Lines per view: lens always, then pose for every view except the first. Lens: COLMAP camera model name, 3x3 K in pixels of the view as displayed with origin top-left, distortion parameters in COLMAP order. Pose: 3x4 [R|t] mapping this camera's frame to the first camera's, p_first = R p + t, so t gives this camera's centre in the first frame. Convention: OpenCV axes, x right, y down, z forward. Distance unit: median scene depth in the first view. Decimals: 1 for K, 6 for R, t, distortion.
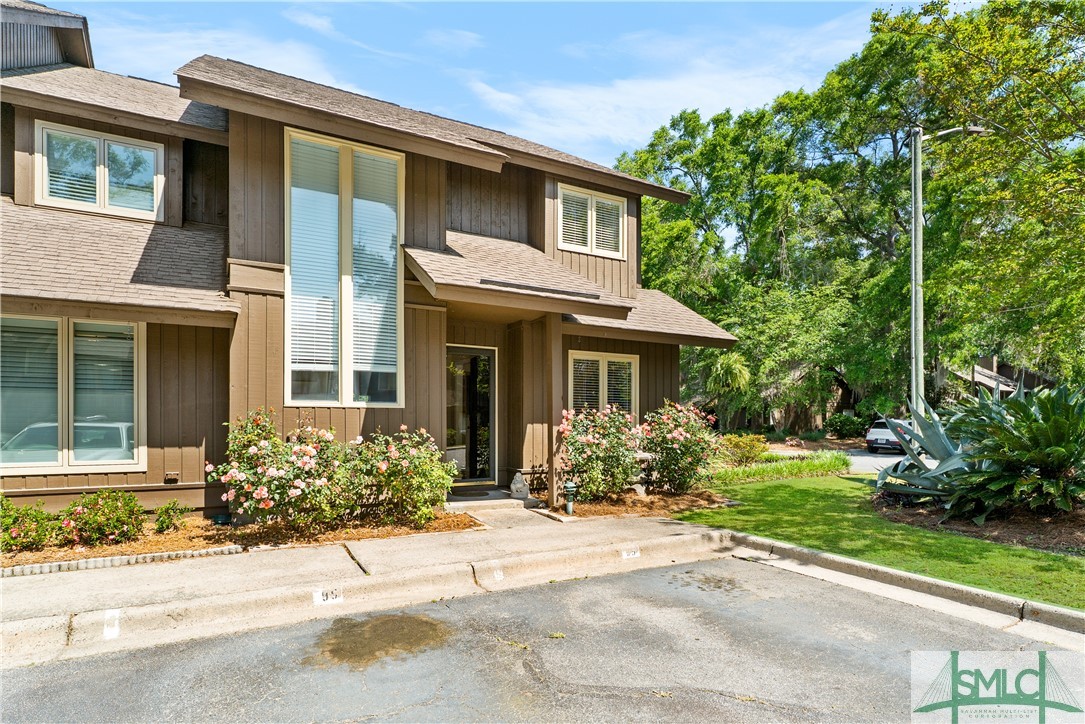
lens RADIAL K [[563.0, 0, 554.1], [0, 563.0, 424.4], [0, 0, 1]] dist [-0.000623, -0.000306]
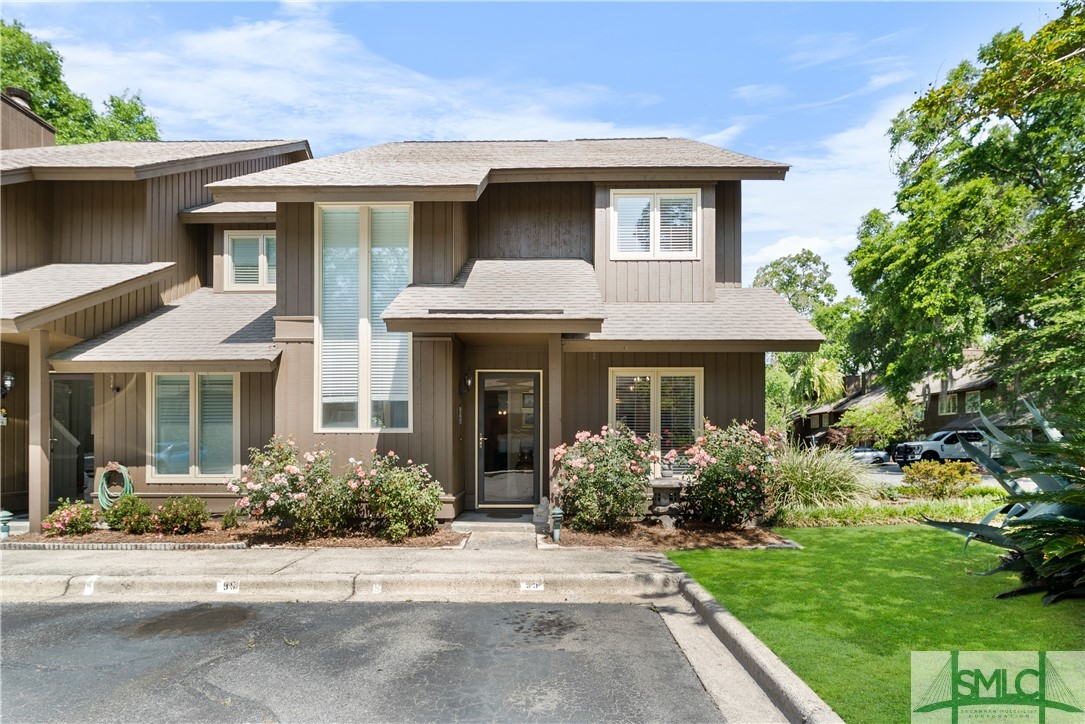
lens RADIAL K [[580.2, 0, 546.3], [0, 580.2, 447.4], [0, 0, 1]] dist [0.002315, -0.000911]
pose [[0.871277, -0.001528, -0.490789, 0.533907], [0.001331, 0.999999, -0.000750, 0.000396], [0.490790, 0.000000, 0.871278, 0.146968]]
